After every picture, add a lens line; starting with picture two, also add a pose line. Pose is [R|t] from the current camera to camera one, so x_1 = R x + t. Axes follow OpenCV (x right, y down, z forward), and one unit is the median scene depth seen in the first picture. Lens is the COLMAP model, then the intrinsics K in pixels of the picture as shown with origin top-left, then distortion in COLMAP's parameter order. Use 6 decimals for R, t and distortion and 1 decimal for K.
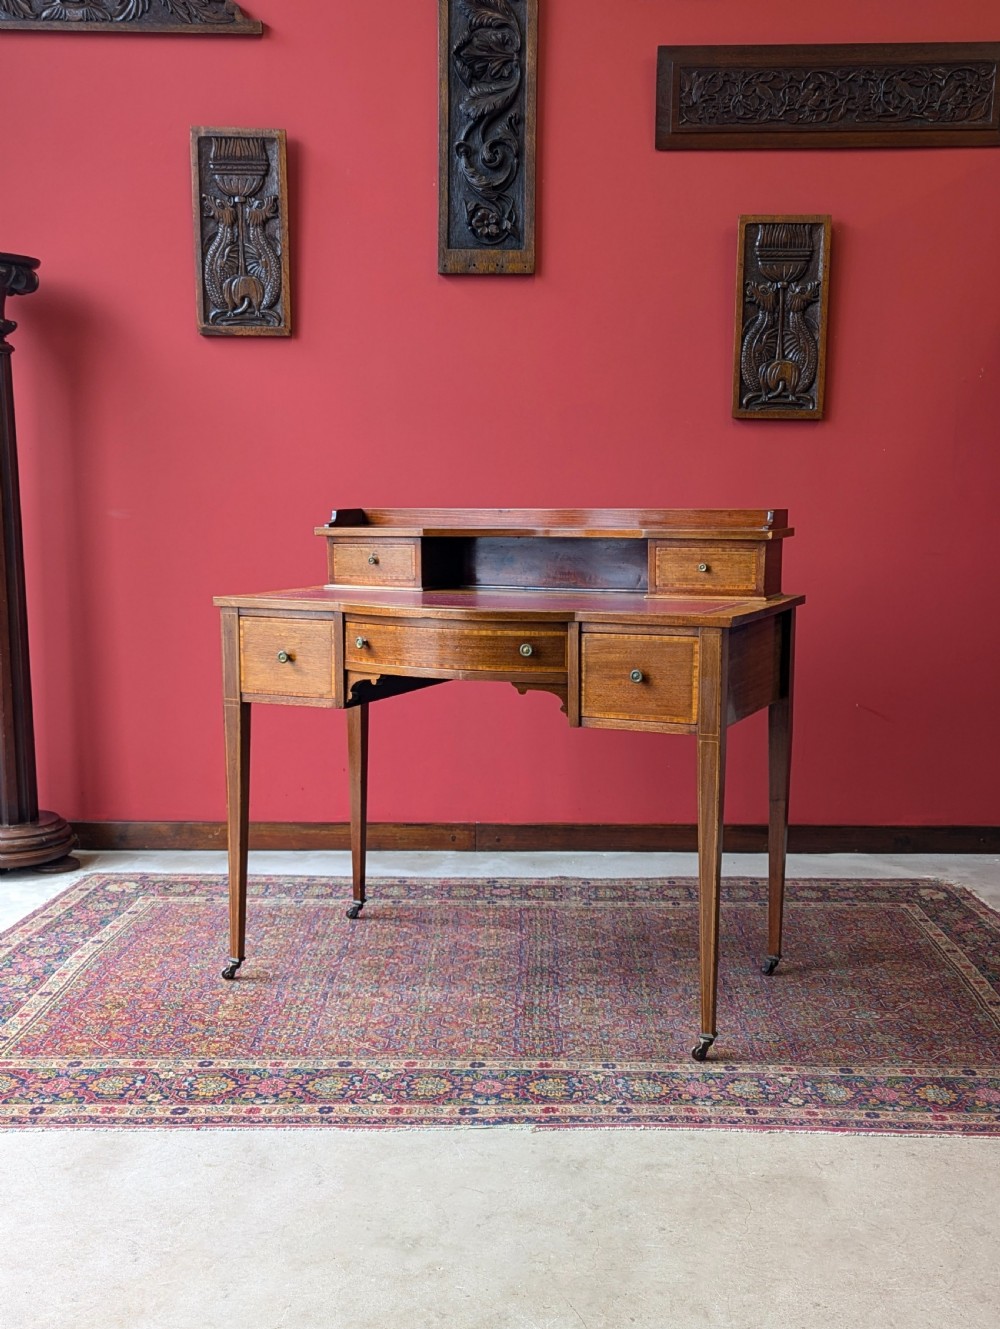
lens RADIAL K [[1429.0, 0, 511.0], [0, 1429.0, 646.6], [0, 0, 1]] dist [0.035850, 0.020015]
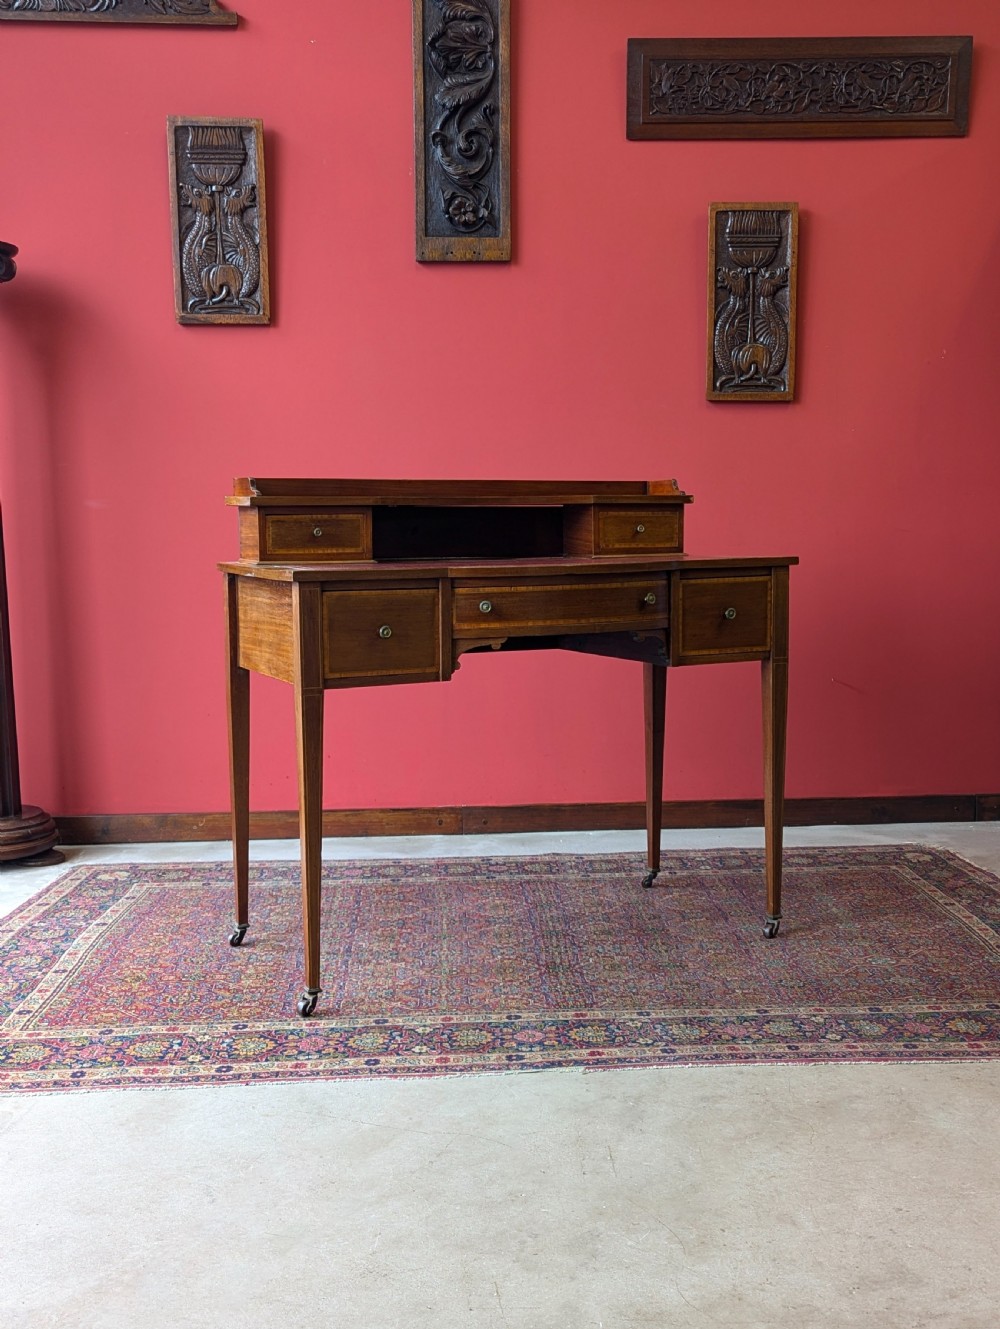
lens RADIAL K [[1416.6, 0, 508.8], [0, 1416.6, 643.3], [0, 0, 1]] dist [0.038789, 0.011103]
pose [[0.997846, -0.021344, 0.062023, -0.069548], [0.022792, 0.999482, -0.022725, 0.043902], [-0.061506, 0.024090, 0.997816, 0.000791]]
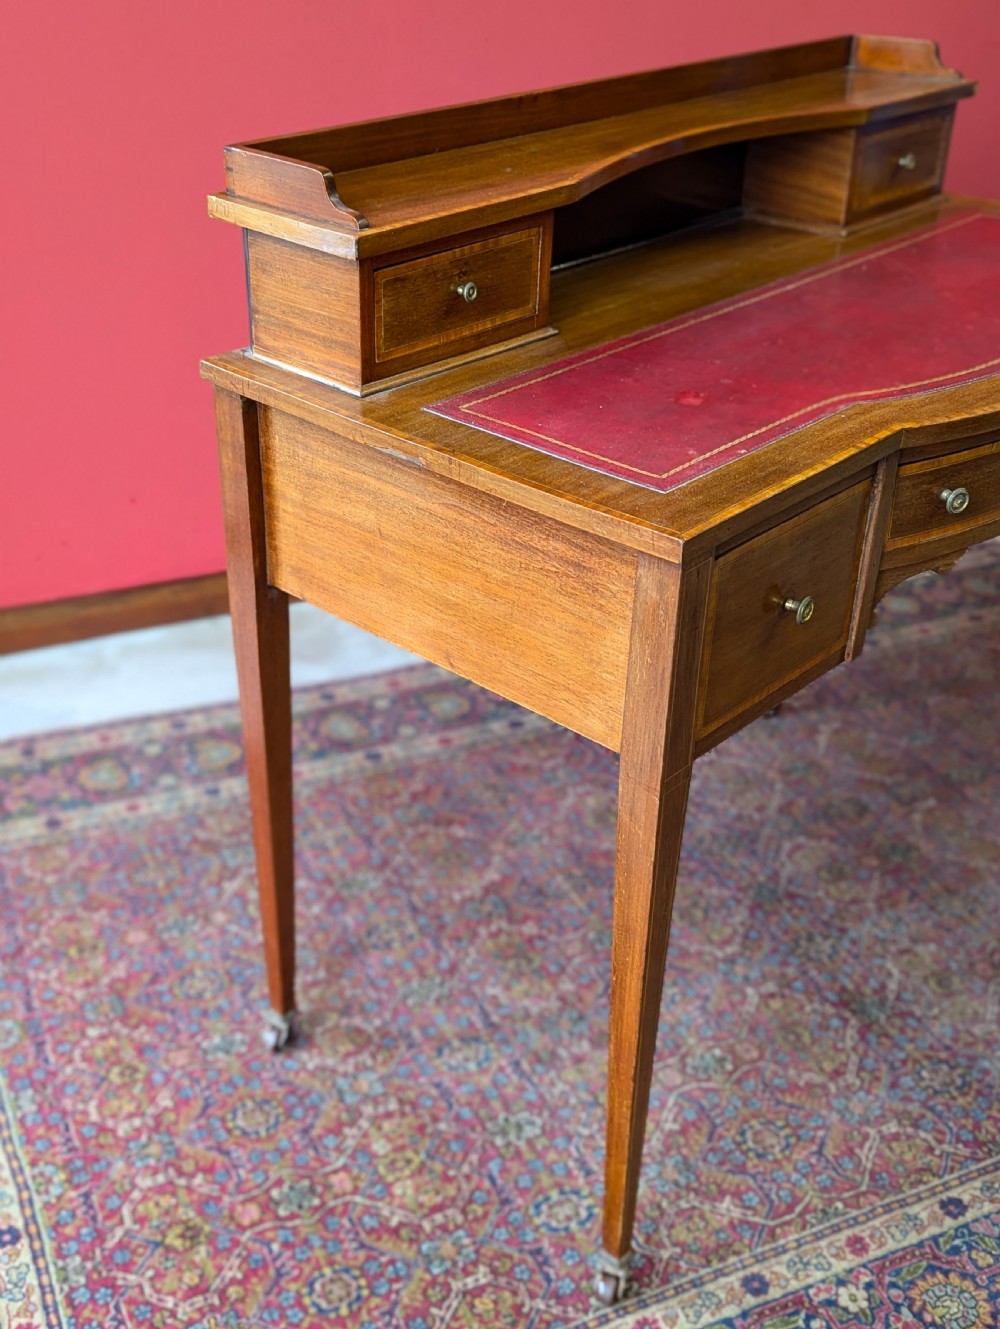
lens RADIAL K [[1479.5, 0, 482.7], [0, 1479.5, 716.3], [0, 0, 1]] dist [0.040474, -0.002204]
pose [[0.905458, -0.215849, 0.365452, -0.310236], [0.037638, 0.898472, 0.437416, -0.128749], [-0.422764, -0.382307, 0.821652, 0.556200]]
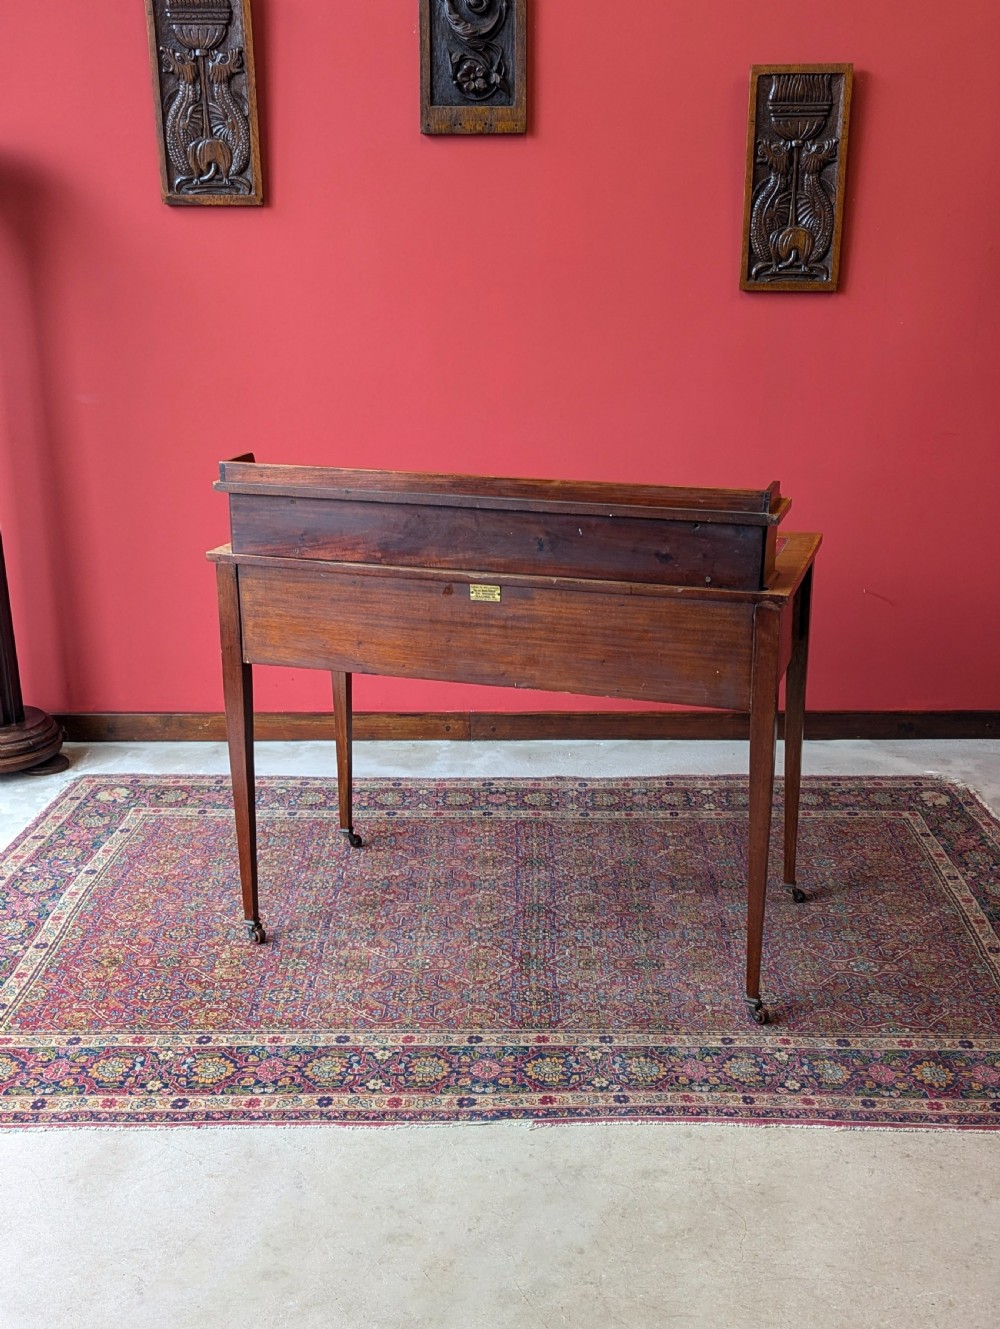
lens RADIAL K [[1460.9, 0, 499.4], [0, 1460.9, 620.7], [0, 0, 1]] dist [0.050038, -0.019275]
pose [[0.999936, -0.009809, -0.005669, 0.002002], [0.010601, 0.986612, 0.162738, -0.137383], [0.003997, -0.162787, 0.986653, 0.030124]]
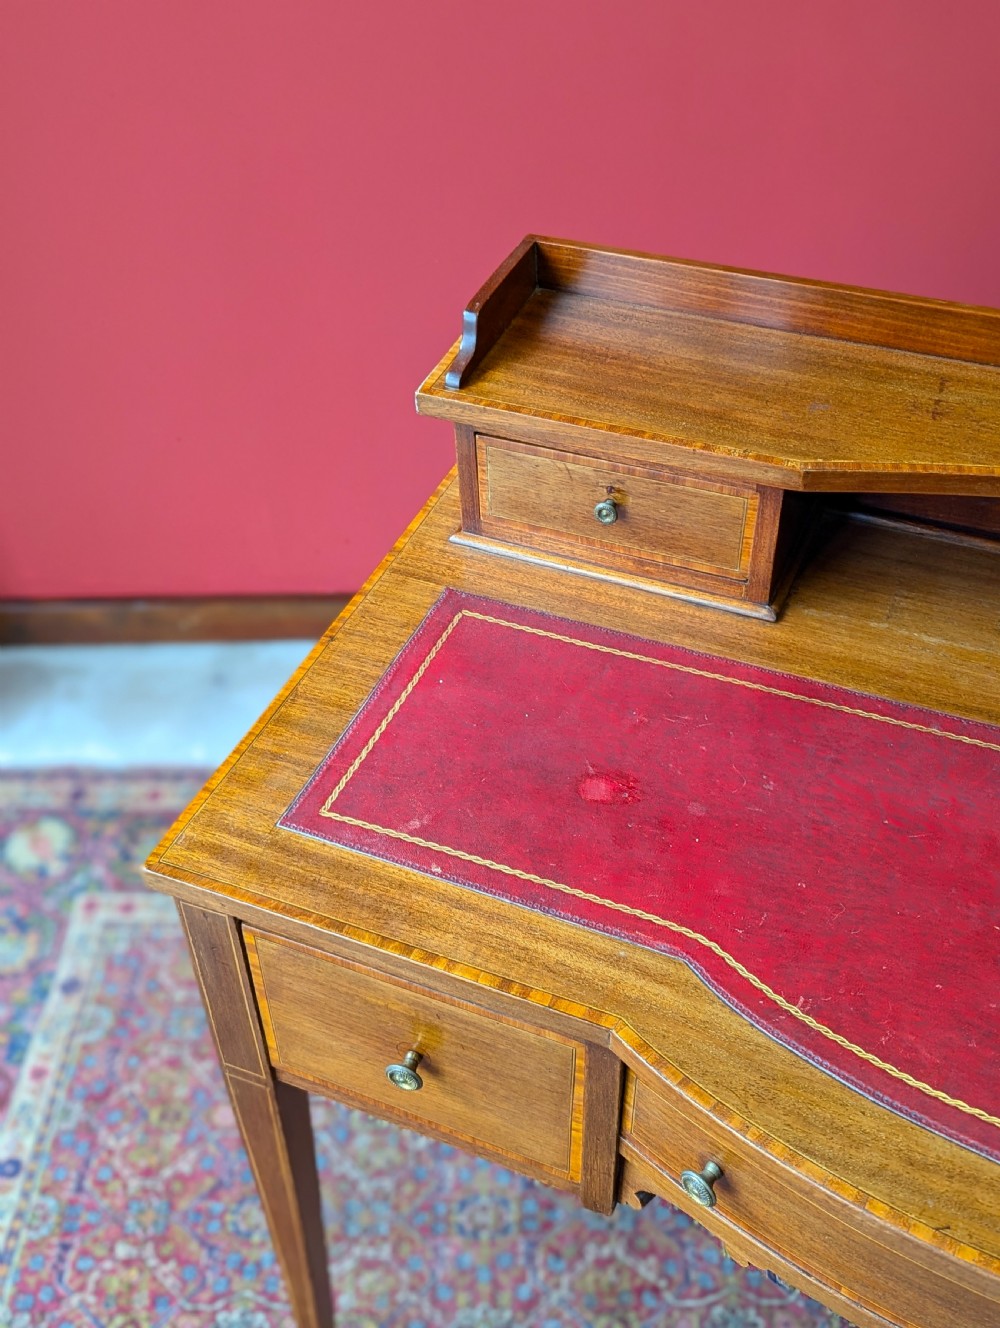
lens RADIAL K [[1423.1, 0, 505.2], [0, 1423.1, 664.7], [0, 0, 1]] dist [0.056804, 0.003686]
pose [[0.999207, -0.038567, 0.009919, -0.128953], [0.025510, 0.811173, 0.584249, -0.226305], [-0.030579, -0.583533, 0.811514, 0.751942]]
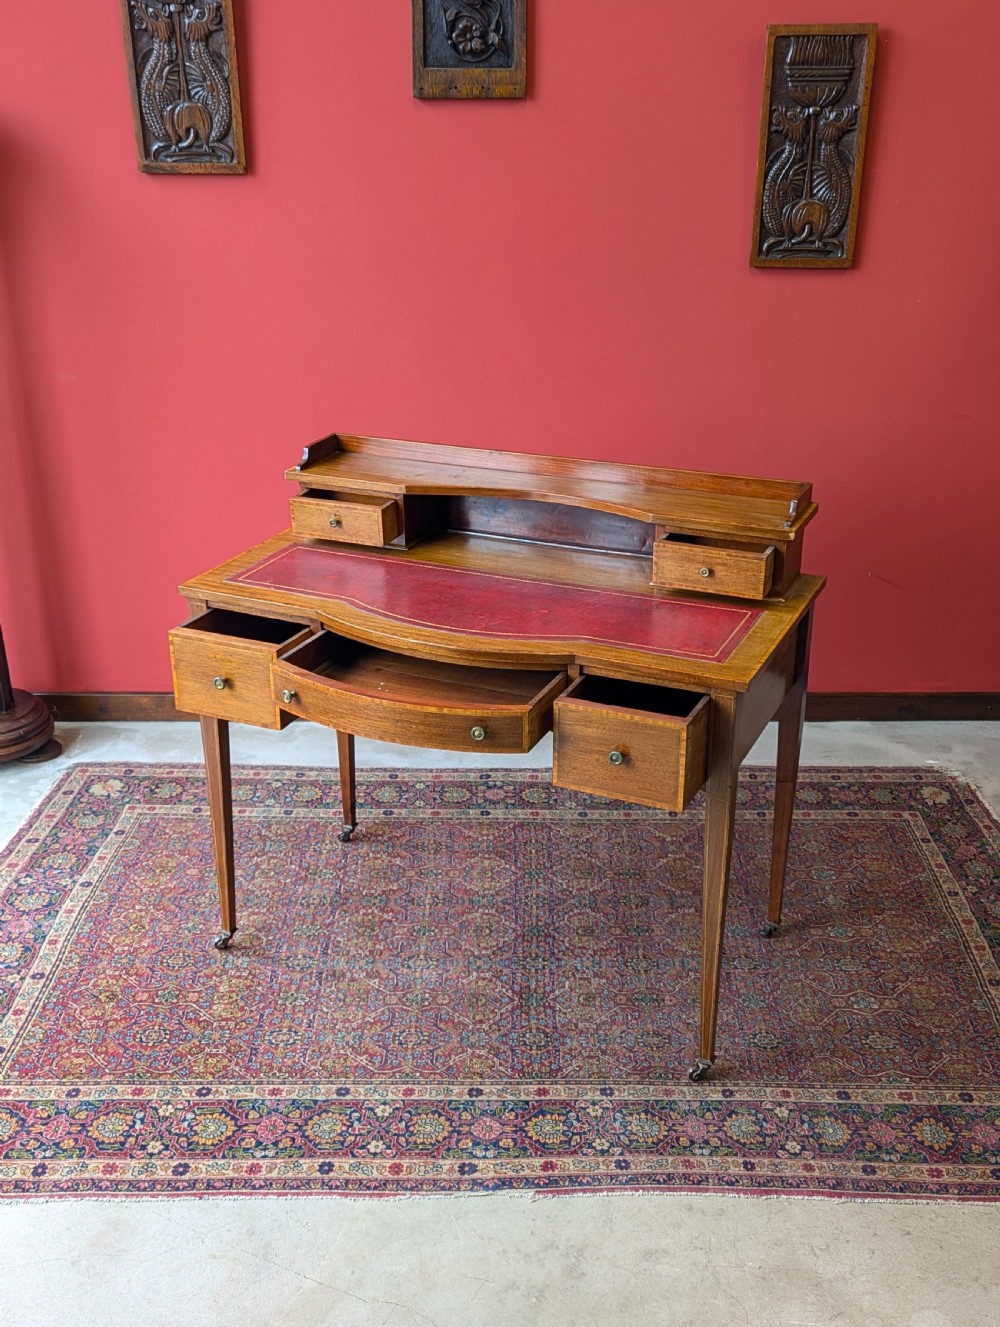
lens RADIAL K [[1441.2, 0, 498.2], [0, 1441.2, 648.5], [0, 0, 1]] dist [0.040861, 0.004721]
pose [[0.999961, -0.008794, -0.000858, -0.003232], [0.008685, 0.960412, 0.278448, -0.240611], [-0.001624, -0.278444, 0.960451, 0.097078]]
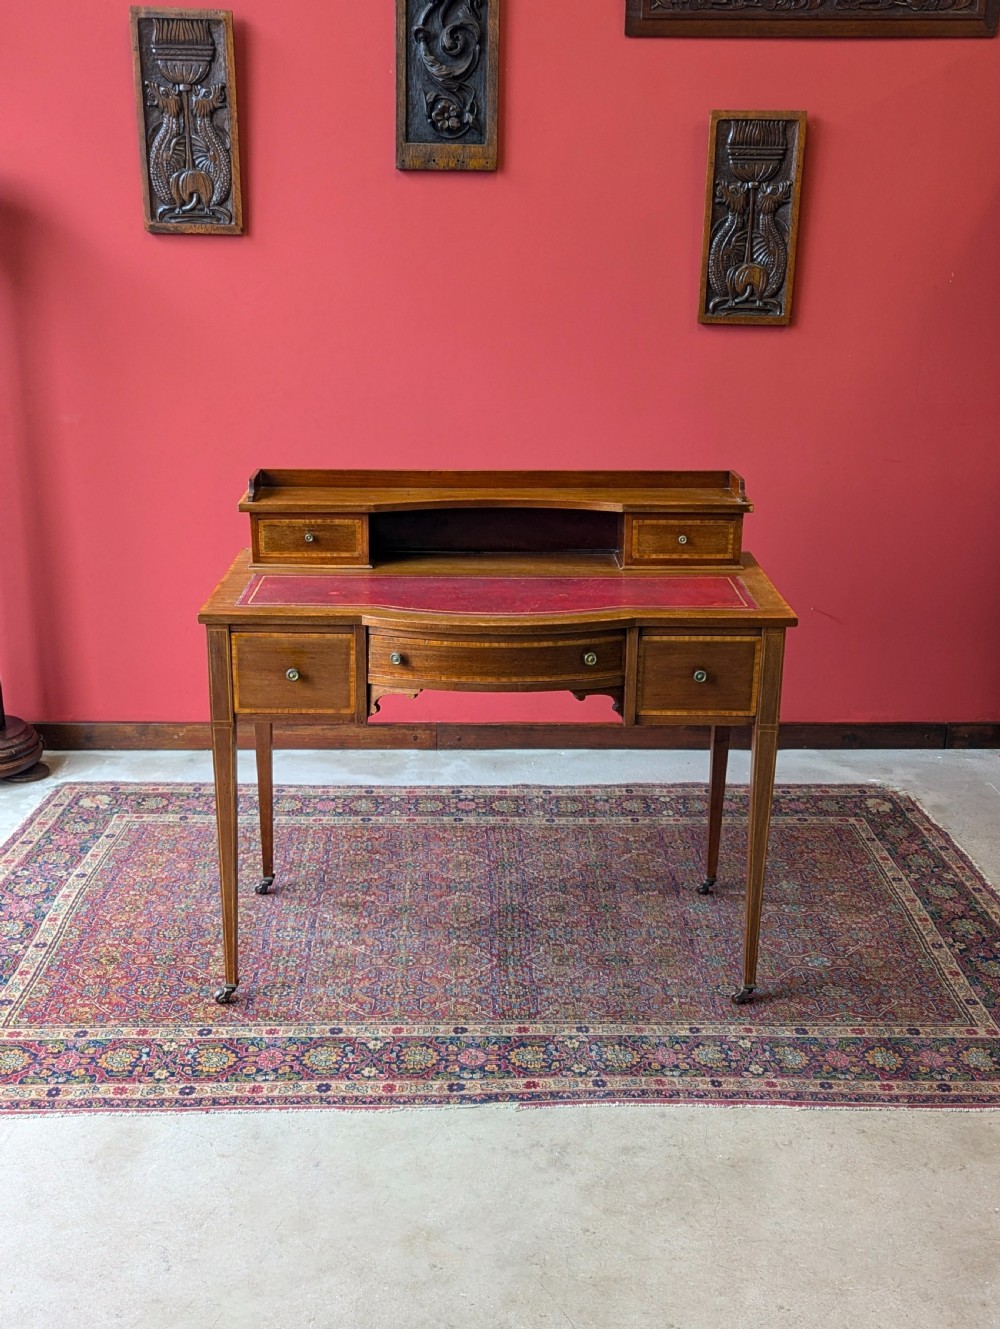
lens RADIAL K [[1460.0, 0, 487.3], [0, 1460.0, 637.1], [0, 0, 1]] dist [0.058852, -0.045007]
pose [[0.999392, -0.004923, 0.034512, -0.033137], [-0.000978, 0.985632, 0.168903, -0.153730], [-0.034847, -0.168834, 0.985028, -0.026202]]
